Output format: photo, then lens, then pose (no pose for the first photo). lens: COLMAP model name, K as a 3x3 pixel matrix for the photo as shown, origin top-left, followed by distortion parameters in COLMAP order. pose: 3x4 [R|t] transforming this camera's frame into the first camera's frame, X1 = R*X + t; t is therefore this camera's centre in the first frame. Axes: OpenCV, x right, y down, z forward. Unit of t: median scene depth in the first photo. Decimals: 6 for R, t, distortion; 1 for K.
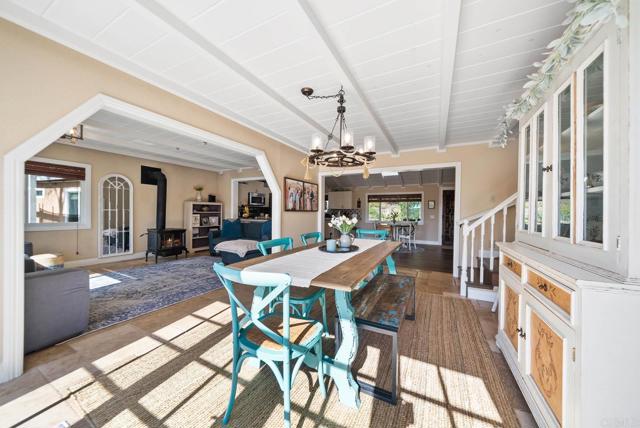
lens RADIAL K [[223.3, 0, 322.7], [0, 223.3, 212.7], [0, 0, 1]] dist [0.000370, 0.000046]
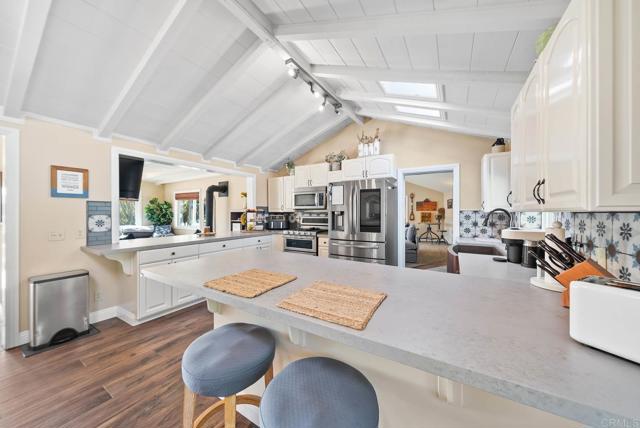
lens RADIAL K [[221.8, 0, 323.6], [0, 221.8, 214.3], [0, 0, 1]] dist [-0.000082, -0.000054]
pose [[-0.057728, -0.010024, -0.998282, 0.418198], [-0.002825, 0.999947, -0.009877, -0.027328], [0.998328, 0.002250, -0.057753, 1.853667]]
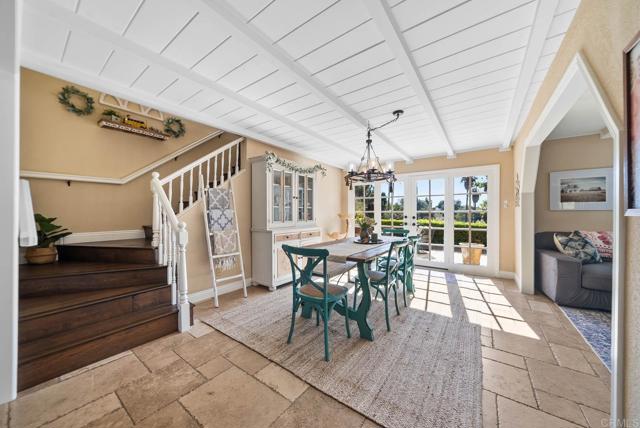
lens RADIAL K [[224.3, 0, 323.4], [0, 224.3, 211.3], [0, 0, 1]] dist [-0.001251, -0.000069]
pose [[-0.988821, -0.011847, 0.148633, 0.069774], [-0.013063, 0.999889, -0.007208, -0.002788], [-0.148531, -0.009069, -0.988866, 1.105860]]
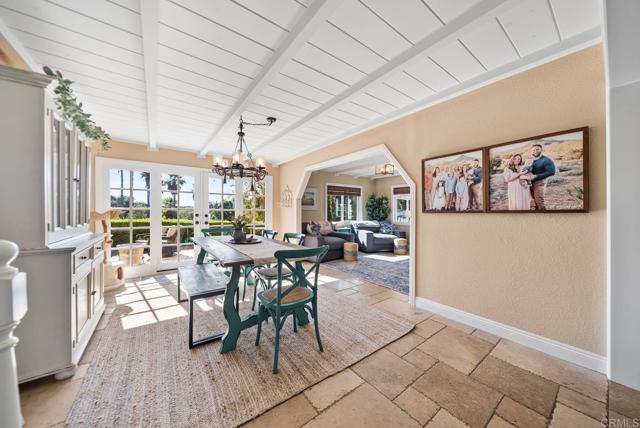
lens RADIAL K [[221.3, 0, 322.4], [0, 221.3, 211.7], [0, 0, 1]] dist [-0.000039, 0.000003]
pose [[-0.433057, -0.016397, -0.901218, 0.471043], [-0.011735, 0.999852, -0.012553, 0.001461], [0.901290, 0.005139, -0.433185, 0.904052]]
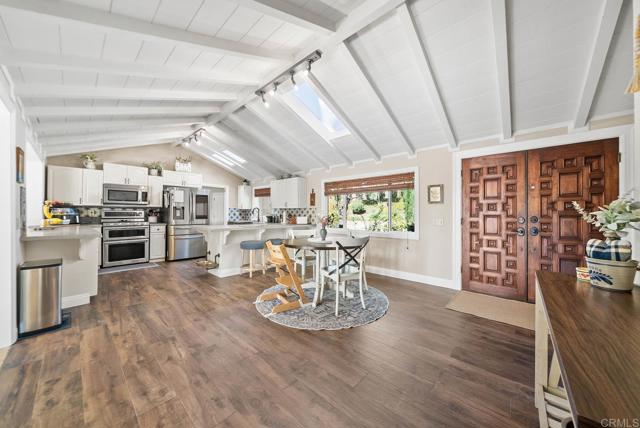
lens RADIAL K [[223.3, 0, 322.7], [0, 223.3, 212.7], [0, 0, 1]] dist [0.000370, 0.000046]
pose [[0.968668, -0.012144, -0.248062, 0.678273], [0.009799, 0.999895, -0.010686, 0.005144], [0.248166, 0.007921, 0.968685, 0.926991]]
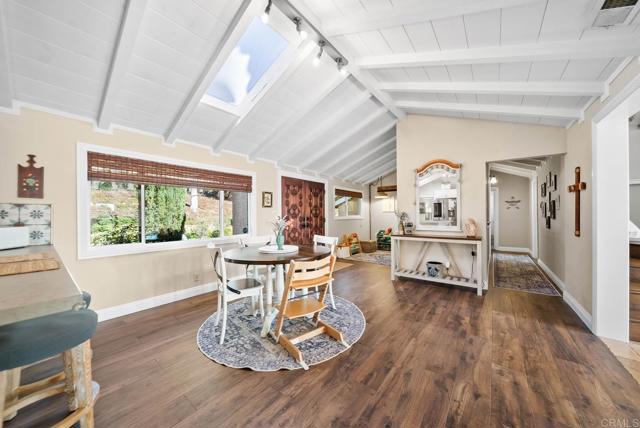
lens RADIAL K [[221.8, 0, 323.6], [0, 221.8, 214.3], [0, 0, 1]] dist [-0.000082, -0.000054]
pose [[0.178393, -0.010418, 0.983904, -0.008624], [0.011625, 0.999896, 0.008480, -0.007446], [-0.983891, 0.009926, 0.178496, 1.384373]]
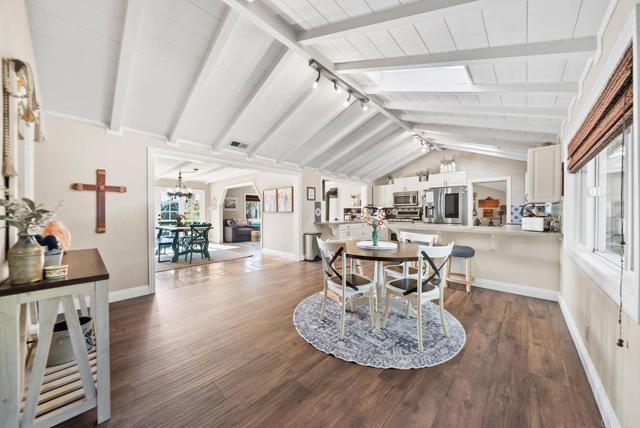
lens RADIAL K [[221.8, 0, 323.6], [0, 221.8, 214.3], [0, 0, 1]] dist [-0.000082, -0.000054]
pose [[-0.260503, -0.005139, -0.965459, 1.066230], [-0.004515, 0.999981, -0.004104, 0.008893], [0.965462, 0.003289, -0.260522, 1.601080]]
